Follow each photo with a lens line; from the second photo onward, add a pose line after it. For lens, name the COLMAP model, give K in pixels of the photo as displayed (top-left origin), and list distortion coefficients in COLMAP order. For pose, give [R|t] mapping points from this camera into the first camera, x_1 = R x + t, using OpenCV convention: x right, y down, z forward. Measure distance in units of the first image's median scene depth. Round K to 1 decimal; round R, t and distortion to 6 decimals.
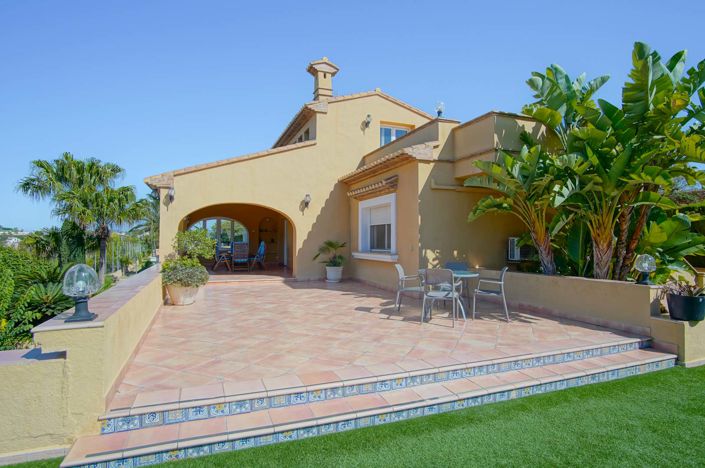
lens RADIAL K [[388.8, 0, 352.8], [0, 388.8, 236.0], [0, 0, 1]] dist [-0.027429, 0.000035]
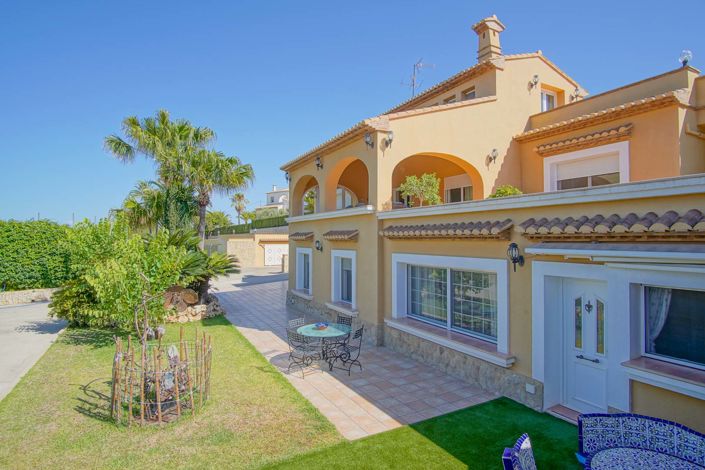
lens RADIAL K [[388.8, 0, 352.3], [0, 388.8, 235.5], [0, 0, 1]] dist [-0.027429, 0.000035]
pose [[0.994046, 0.001100, 0.108957, -0.567137], [-0.001214, 0.999999, 0.000978, 0.108842], [-0.108955, -0.001104, 0.994046, 0.059479]]
